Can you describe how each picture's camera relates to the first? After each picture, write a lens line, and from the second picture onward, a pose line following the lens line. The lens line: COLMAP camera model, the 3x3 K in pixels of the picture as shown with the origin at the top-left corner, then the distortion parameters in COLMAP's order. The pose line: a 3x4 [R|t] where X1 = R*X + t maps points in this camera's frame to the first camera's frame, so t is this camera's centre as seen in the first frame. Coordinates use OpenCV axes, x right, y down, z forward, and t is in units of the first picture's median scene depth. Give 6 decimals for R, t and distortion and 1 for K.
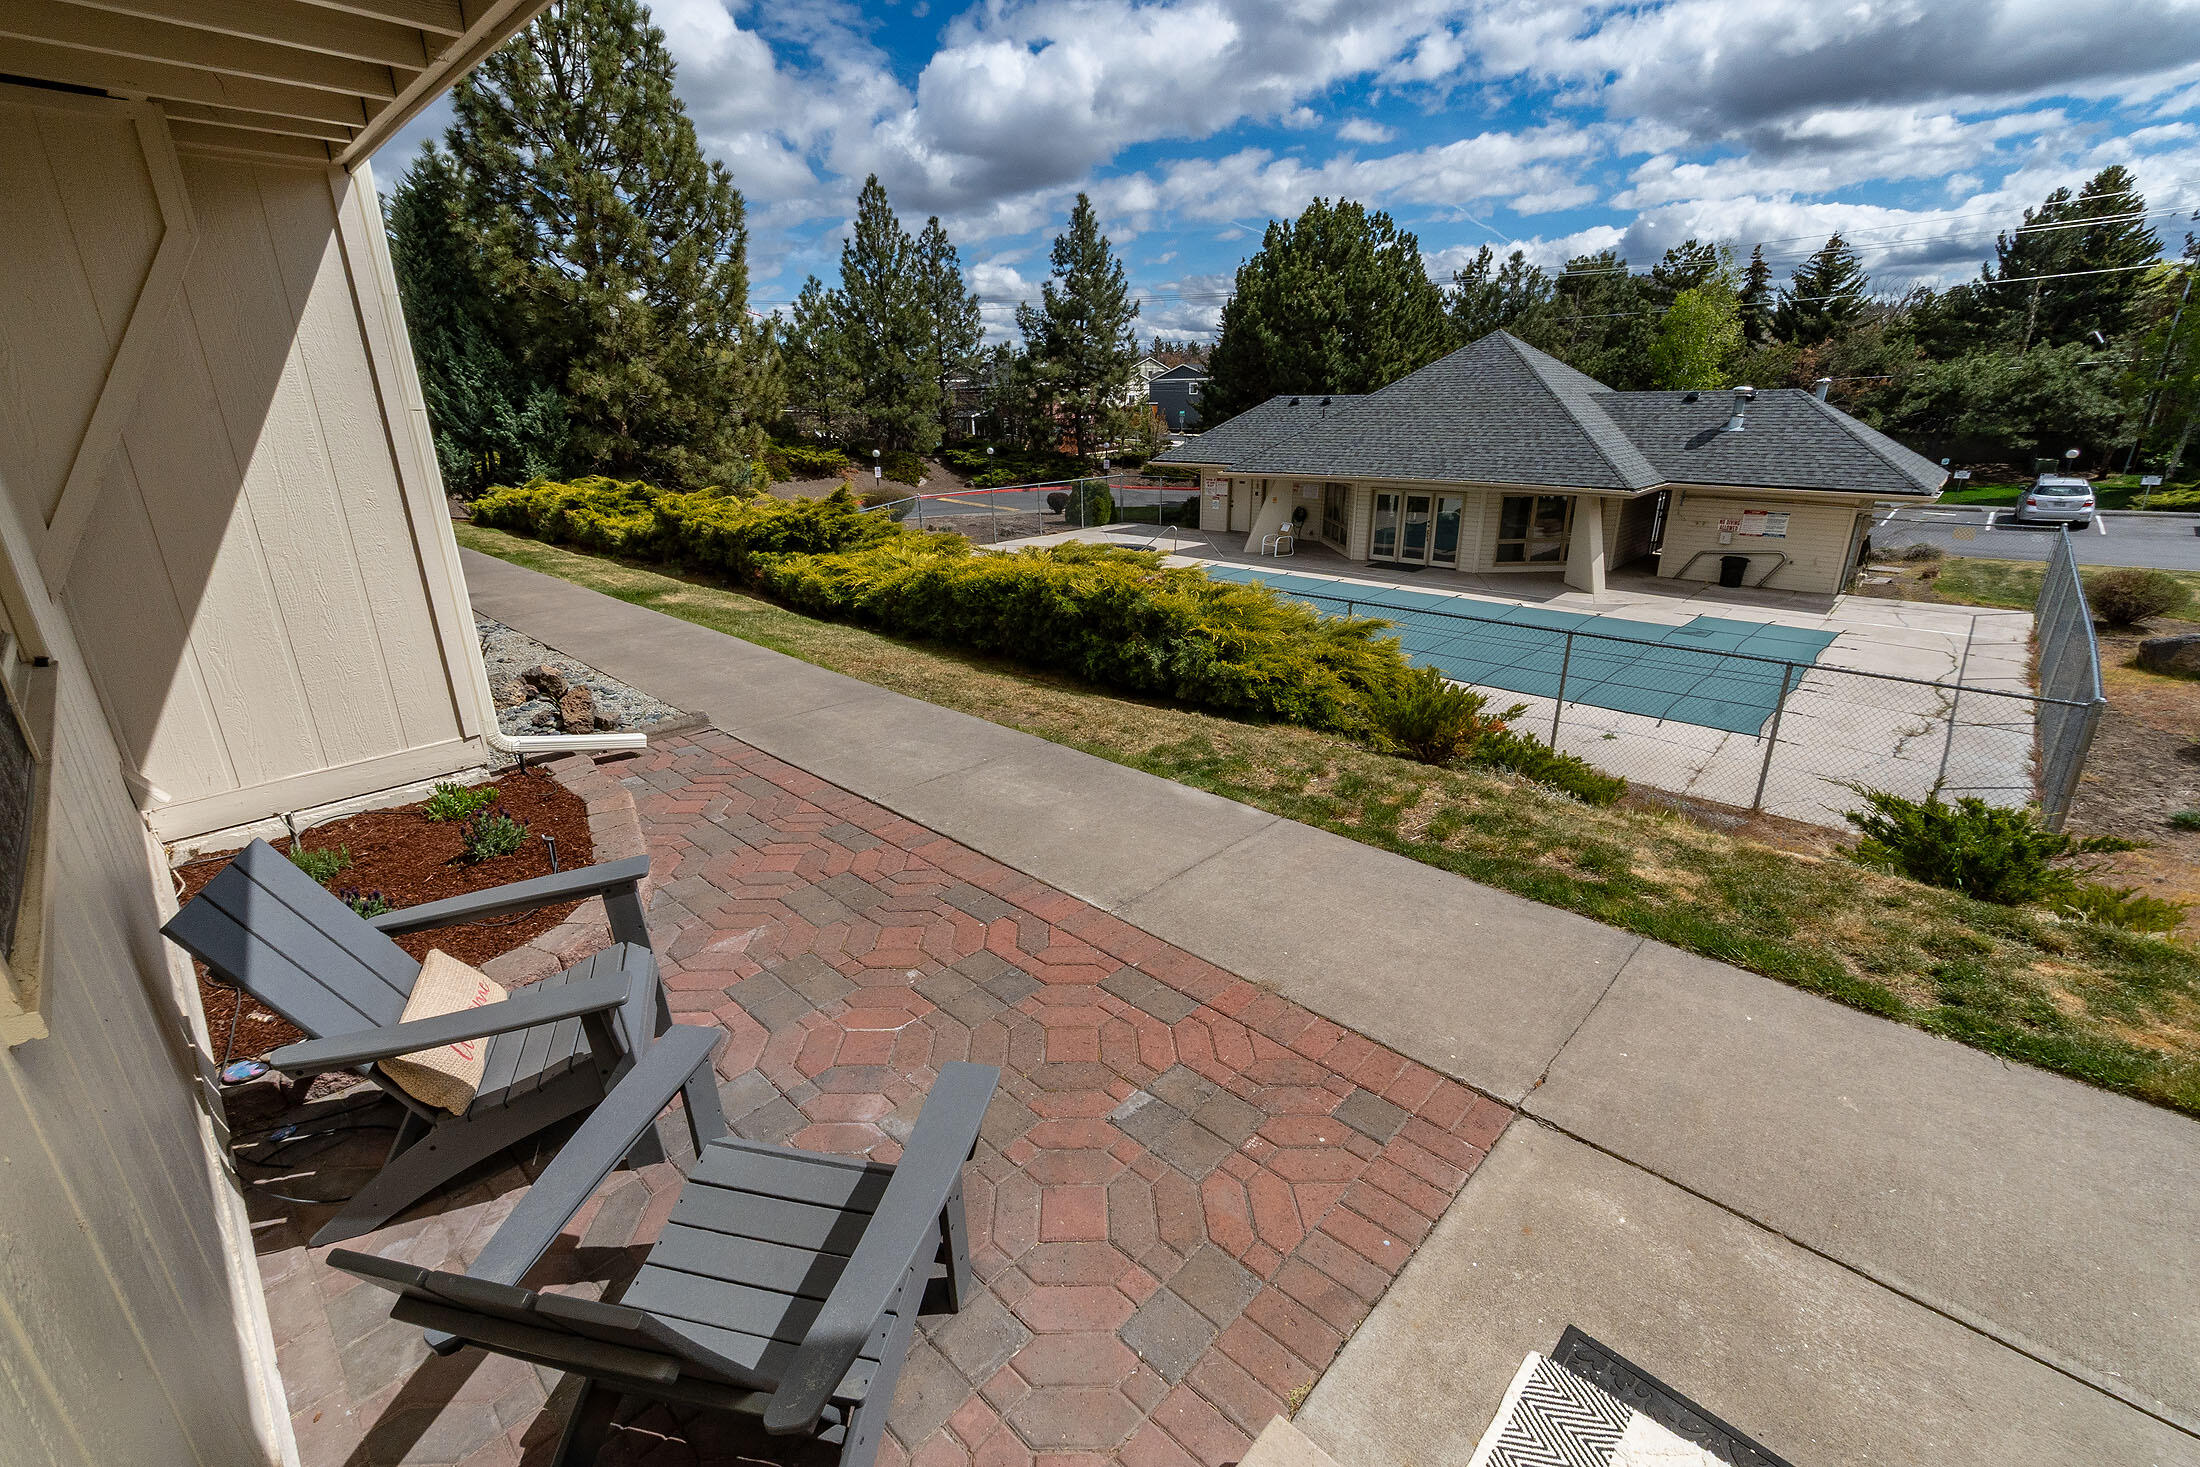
lens RADIAL K [[951.8, 0, 1083.3], [0, 951.8, 736.1], [0, 0, 1]] dist [0.001008, 0.003050]
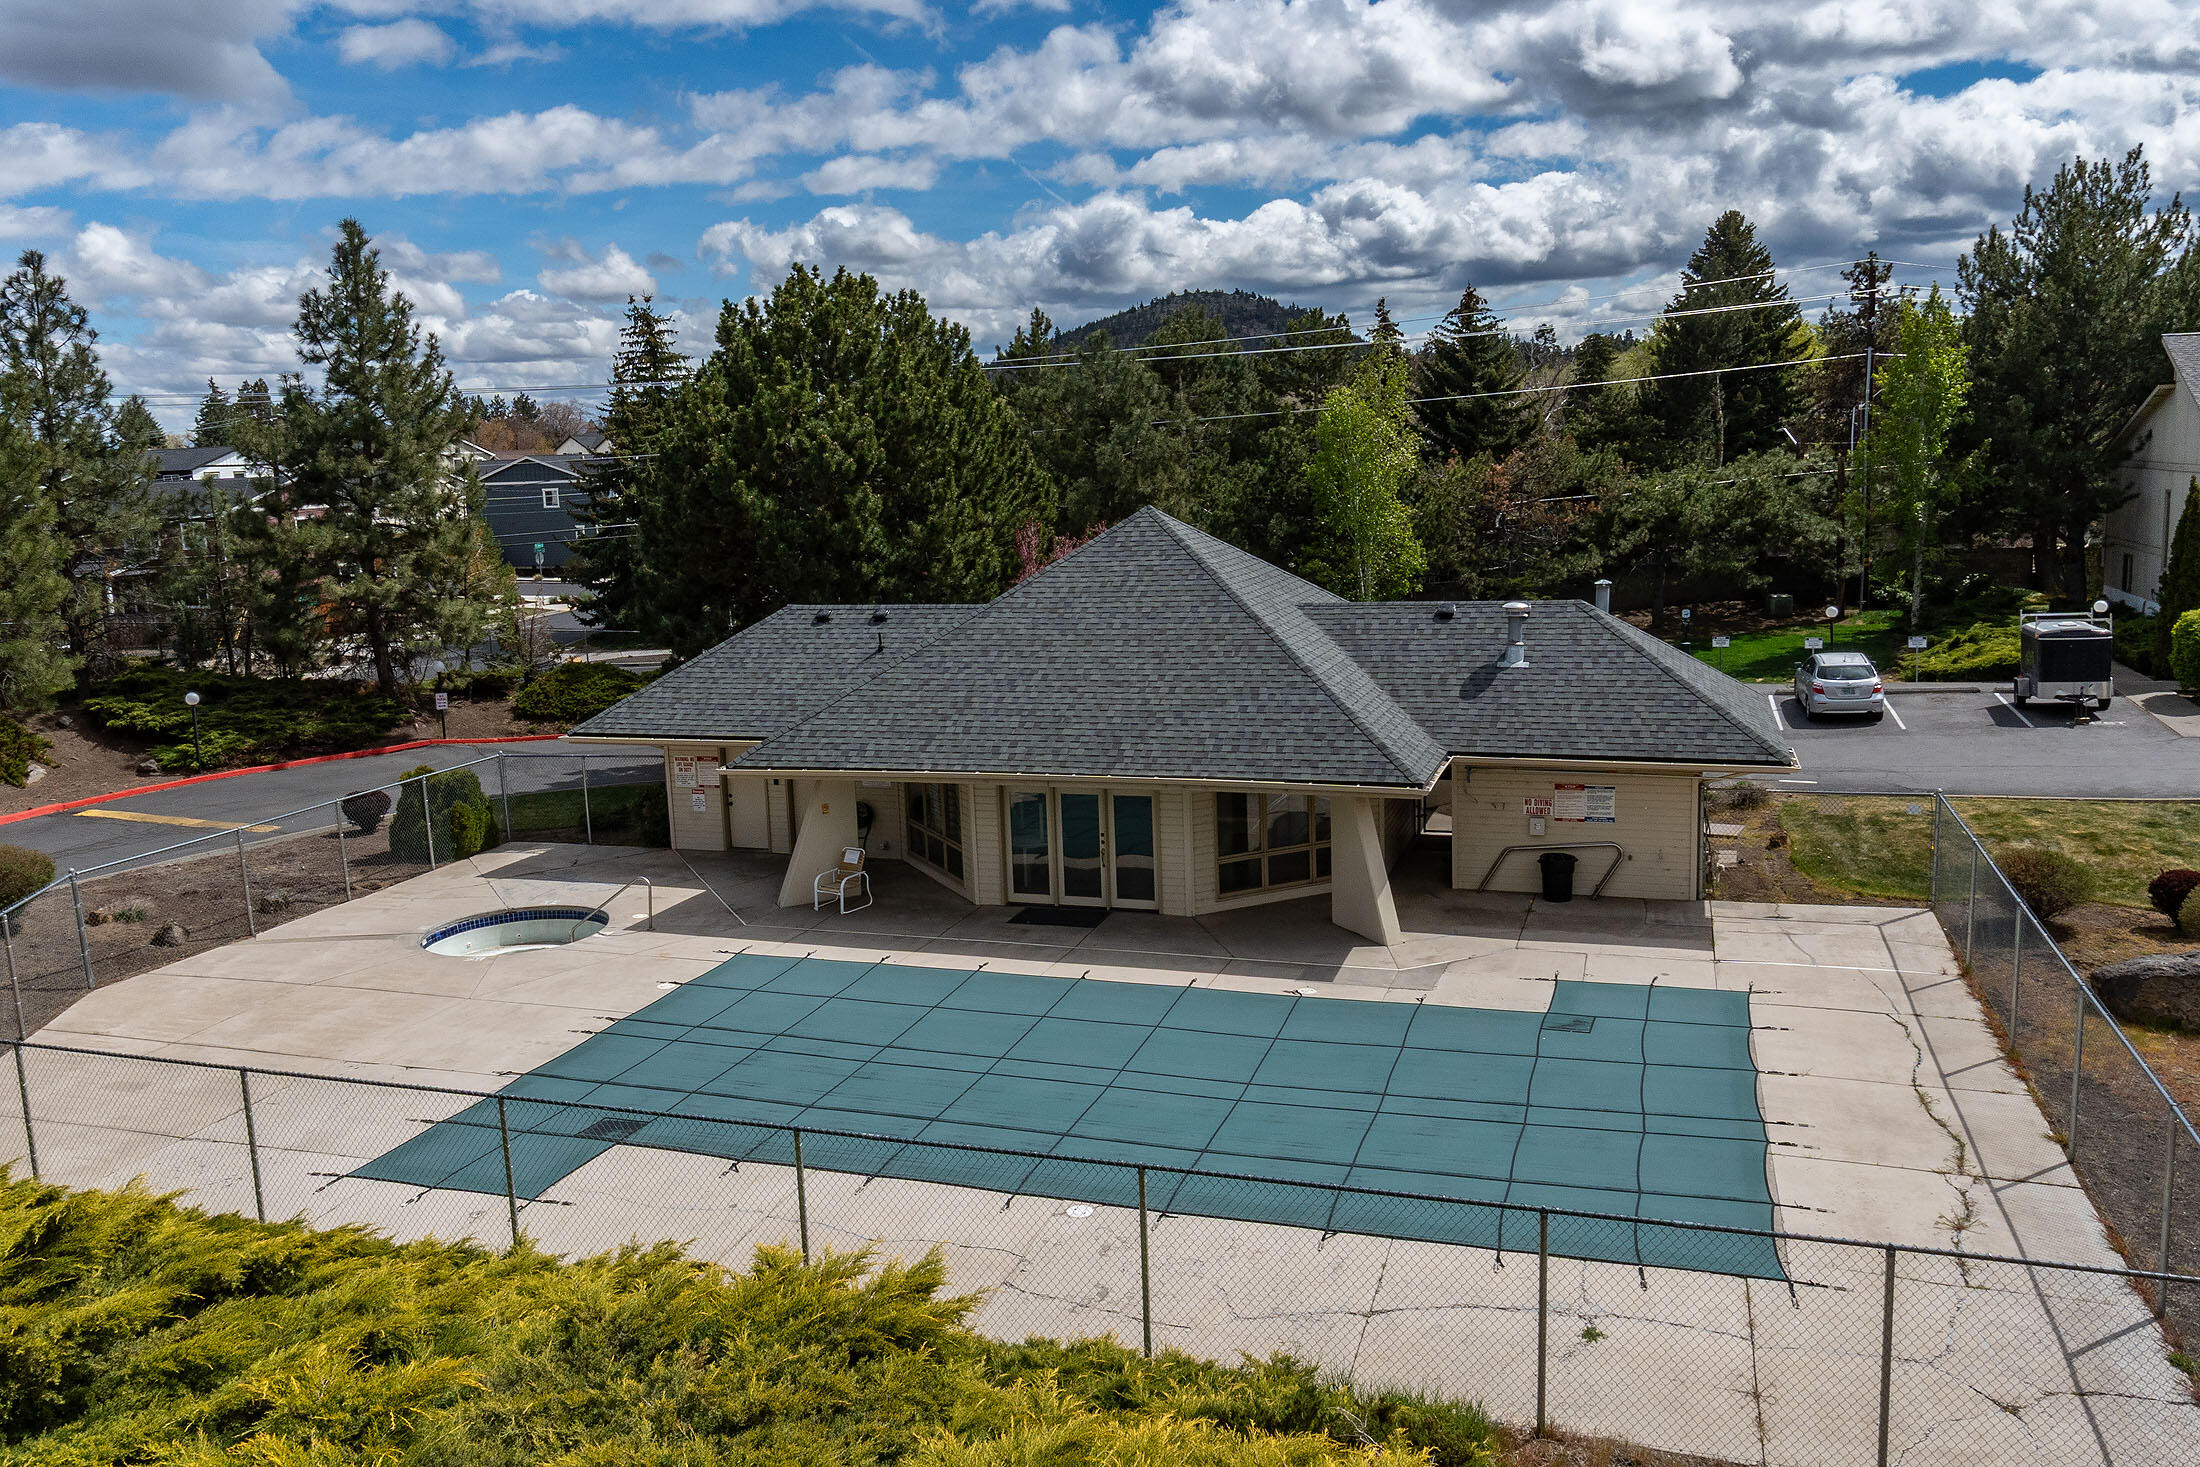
lens RADIAL K [[1701.3, 0, 1052.4], [0, 1701.3, 684.2], [0, 0, 1]] dist [0.006631, 0.013800]
pose [[0.914300, -0.076103, 0.397825, -0.051799], [0.155926, 0.972626, -0.172295, -0.106251], [-0.373823, 0.219561, 0.901138, 0.044707]]
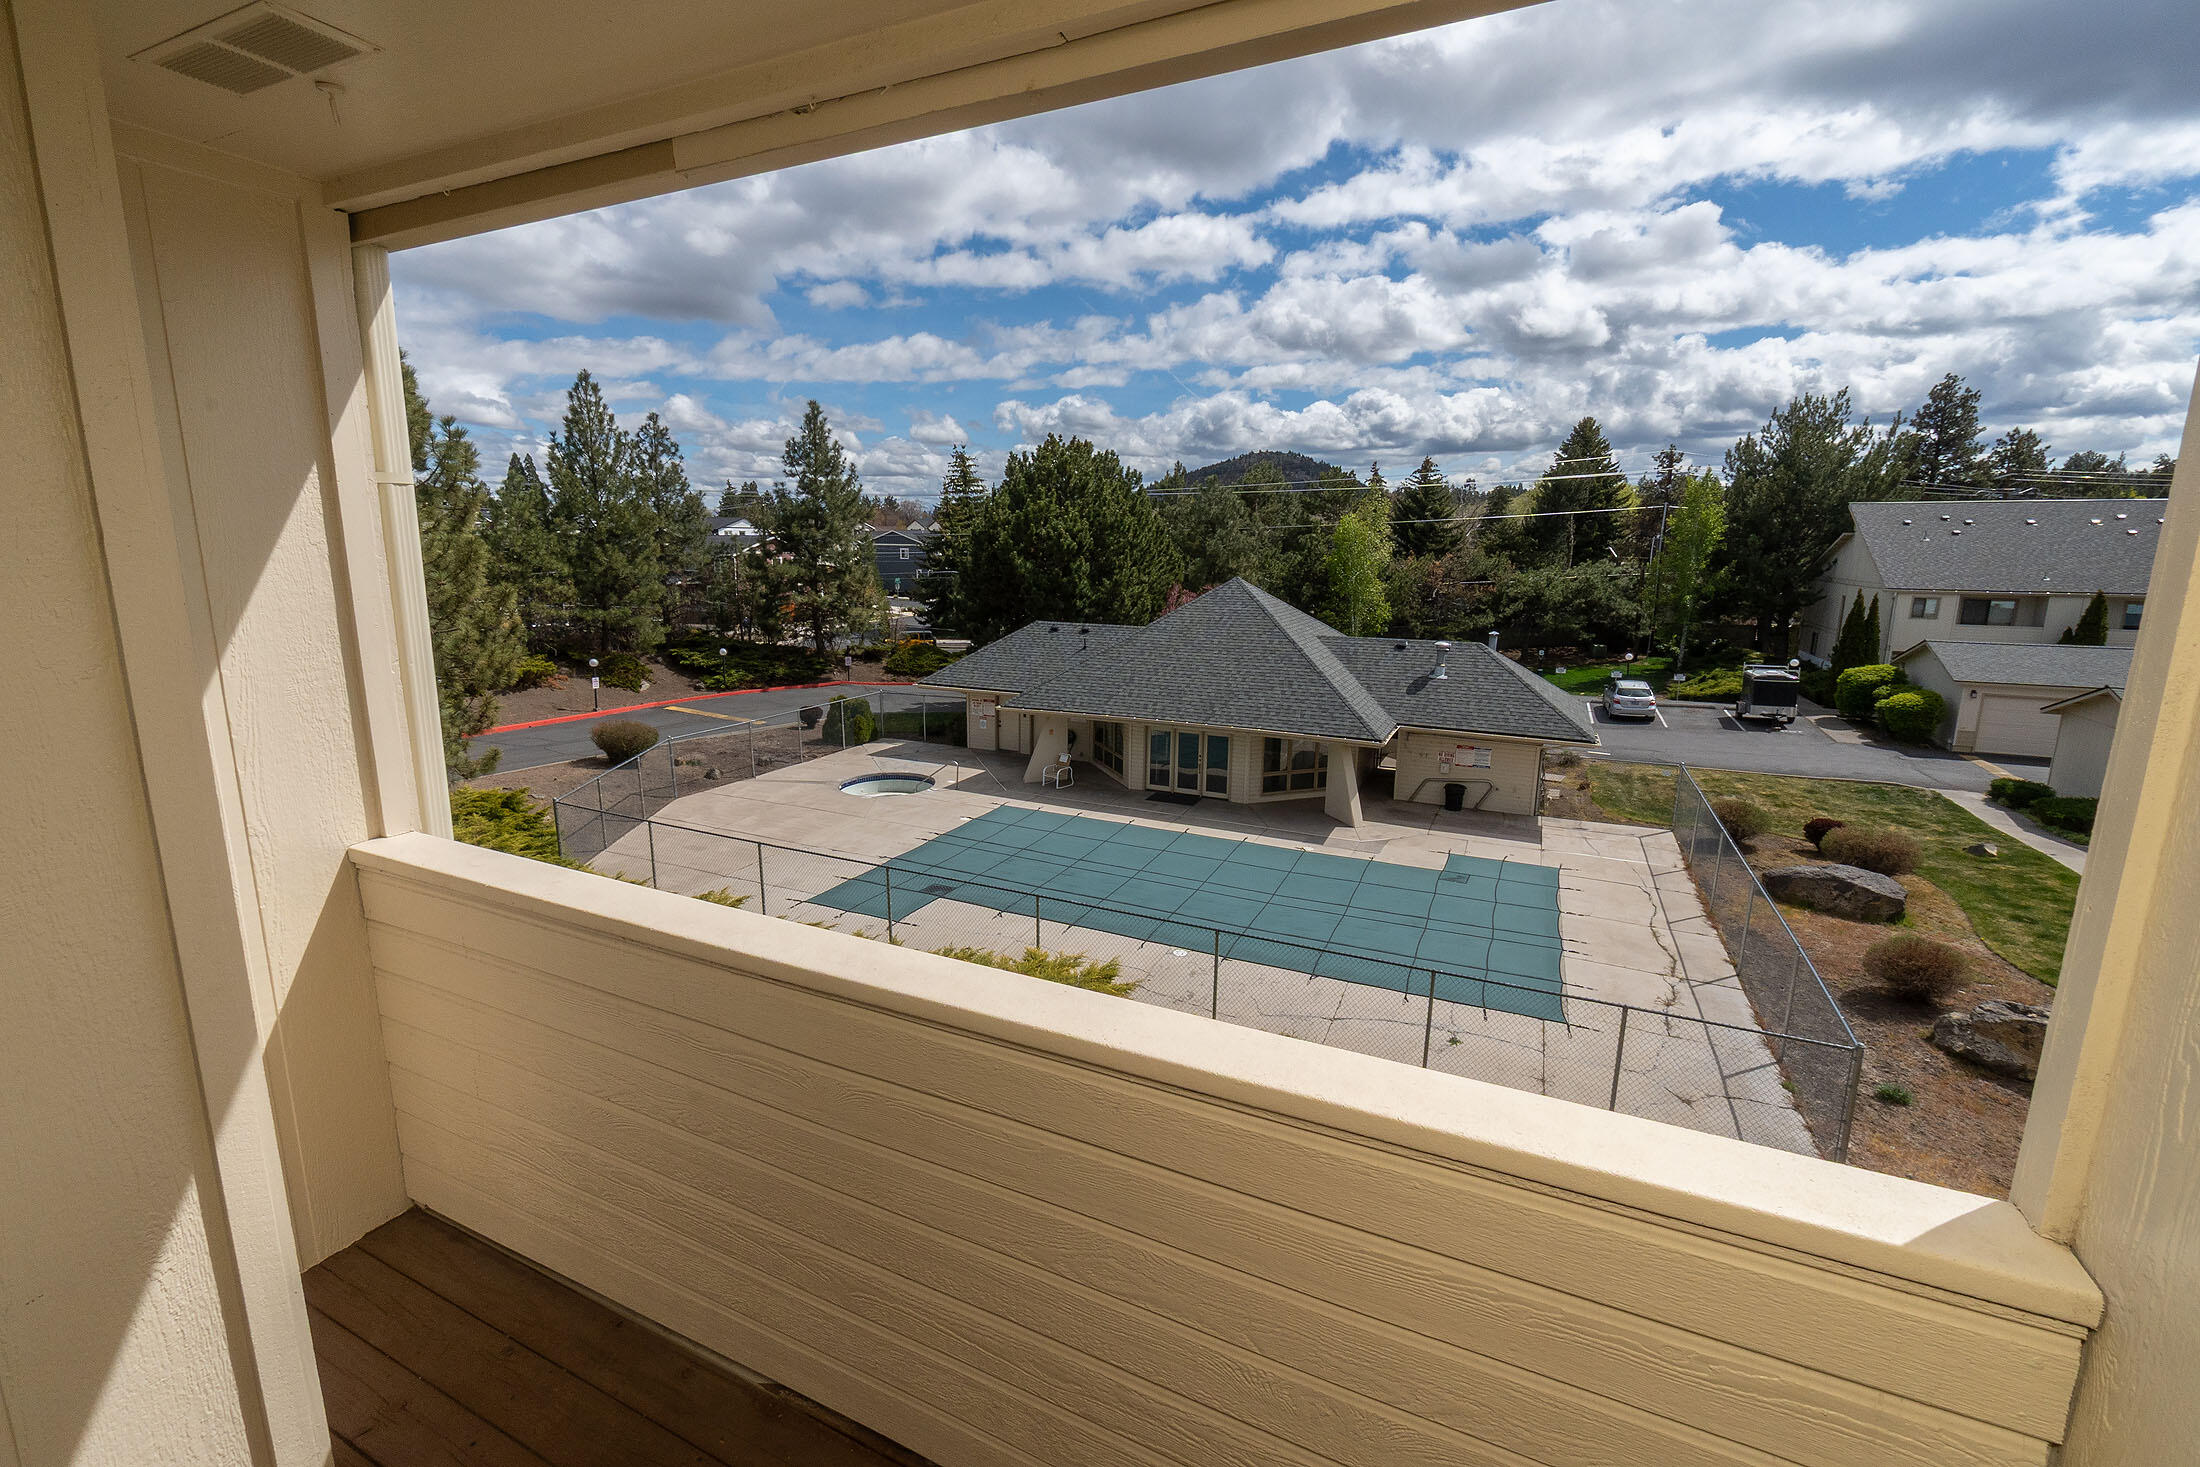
lens RADIAL K [[951.8, 0, 1075.0], [0, 951.8, 706.4], [0, 0, 1]] dist [0.001008, 0.003050]
pose [[0.951801, -0.032500, 0.304990, -0.069345], [0.079596, 0.986477, -0.143278, -0.104698], [-0.296209, 0.160648, 0.941516, 0.024523]]
